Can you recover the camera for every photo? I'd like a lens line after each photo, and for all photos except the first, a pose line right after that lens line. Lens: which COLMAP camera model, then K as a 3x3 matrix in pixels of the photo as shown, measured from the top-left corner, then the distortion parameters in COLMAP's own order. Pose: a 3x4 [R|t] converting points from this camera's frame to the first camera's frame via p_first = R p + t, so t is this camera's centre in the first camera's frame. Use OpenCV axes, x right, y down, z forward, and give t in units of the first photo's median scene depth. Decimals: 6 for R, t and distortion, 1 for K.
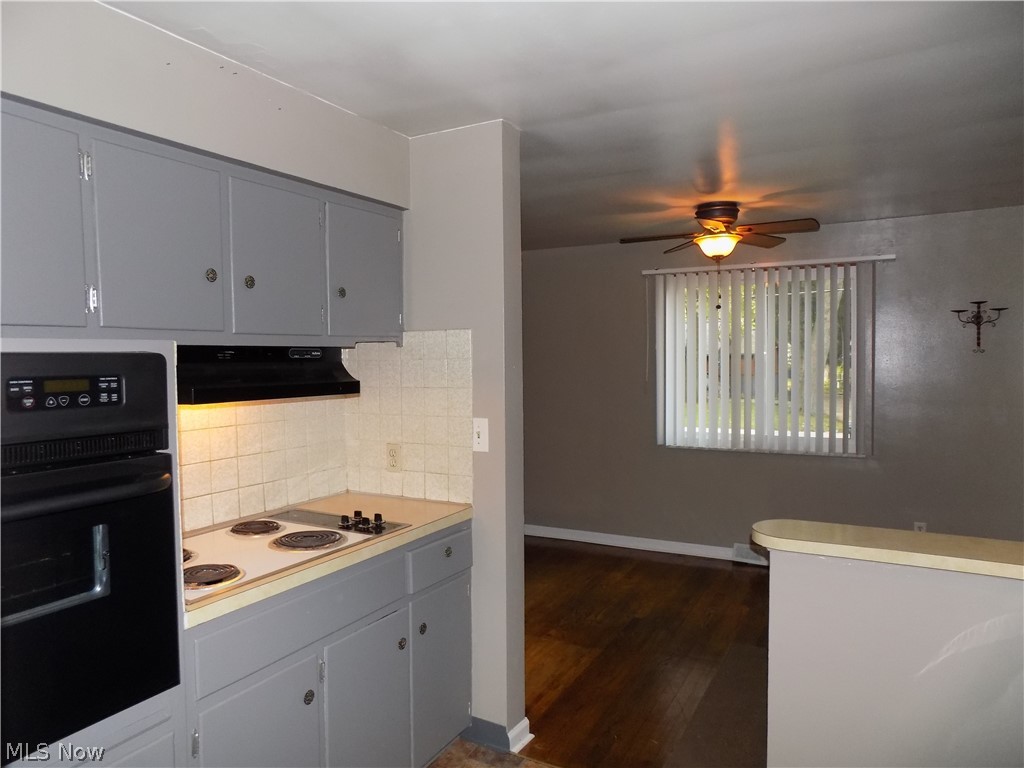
lens RADIAL K [[689.1, 0, 511.6], [0, 689.1, 384.5], [0, 0, 1]] dist [-0.003492, 0.007027]
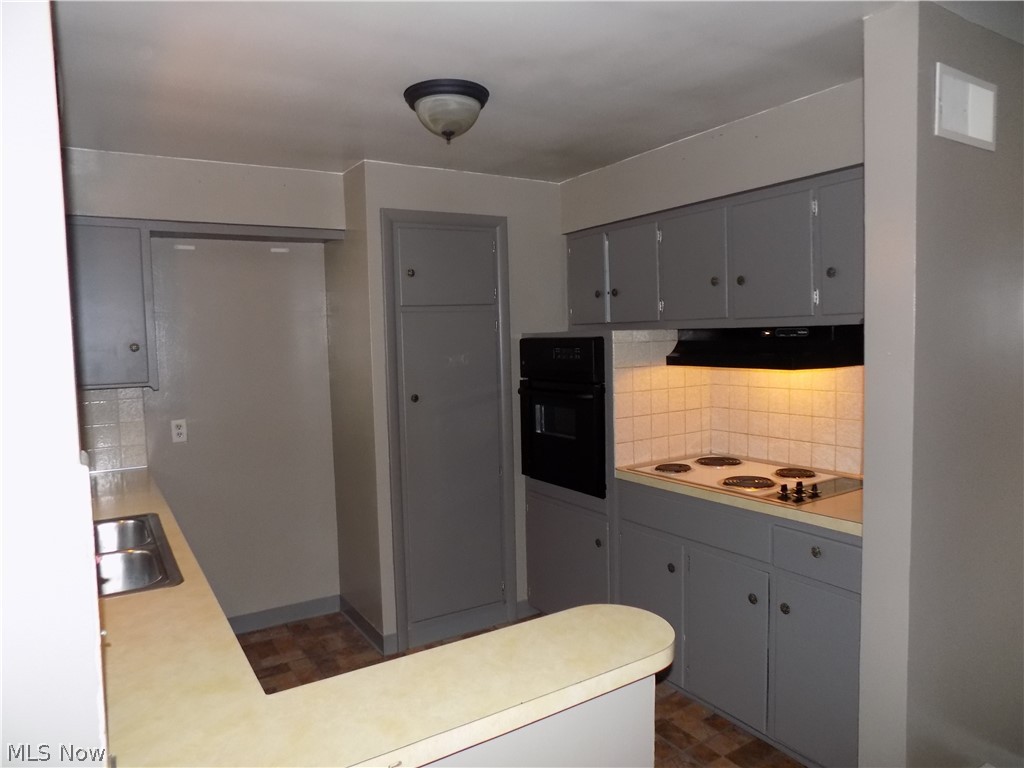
lens RADIAL K [[689.1, 0, 511.1], [0, 689.1, 379.7], [0, 0, 1]] dist [-0.003492, 0.007027]
pose [[-0.472902, 0.085740, -0.876933, 0.912867], [-0.001191, 0.995191, 0.097944, -0.076529], [0.881114, 0.047362, -0.470526, 1.100582]]
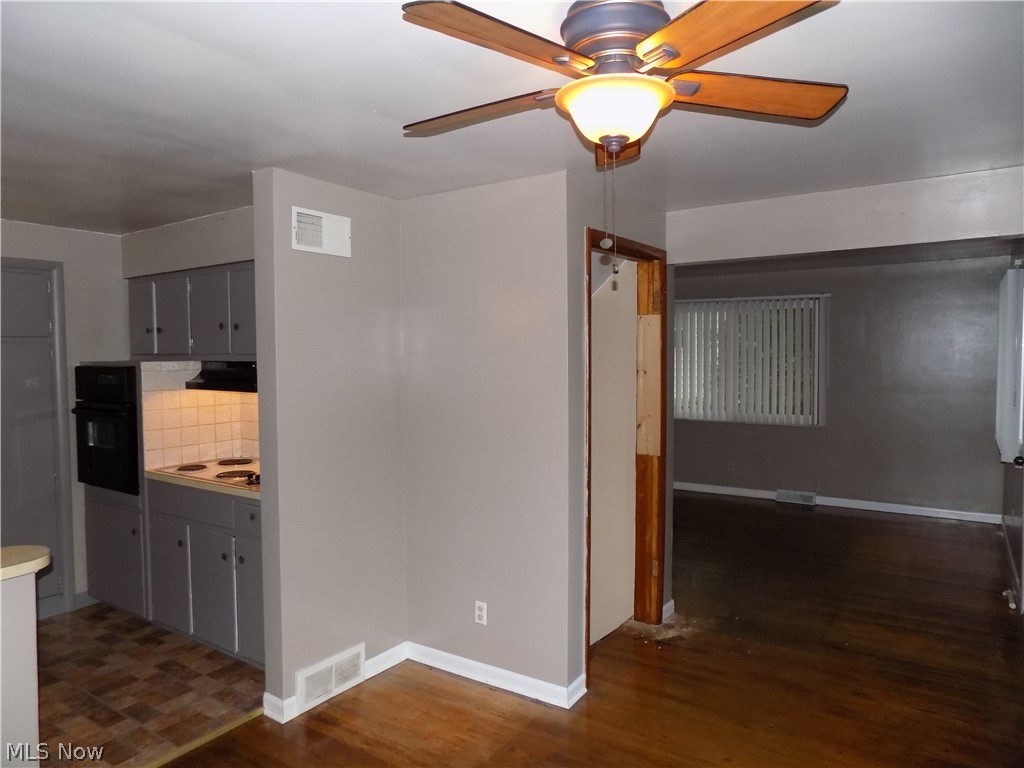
lens RADIAL K [[689.1, 0, 513.1], [0, 689.1, 389.2], [0, 0, 1]] dist [-0.003492, 0.007027]
pose [[-0.101986, 0.063538, -0.992755, 1.218366], [-0.031854, 0.997238, 0.067098, -0.113346], [0.994276, 0.038466, -0.099680, 1.697352]]
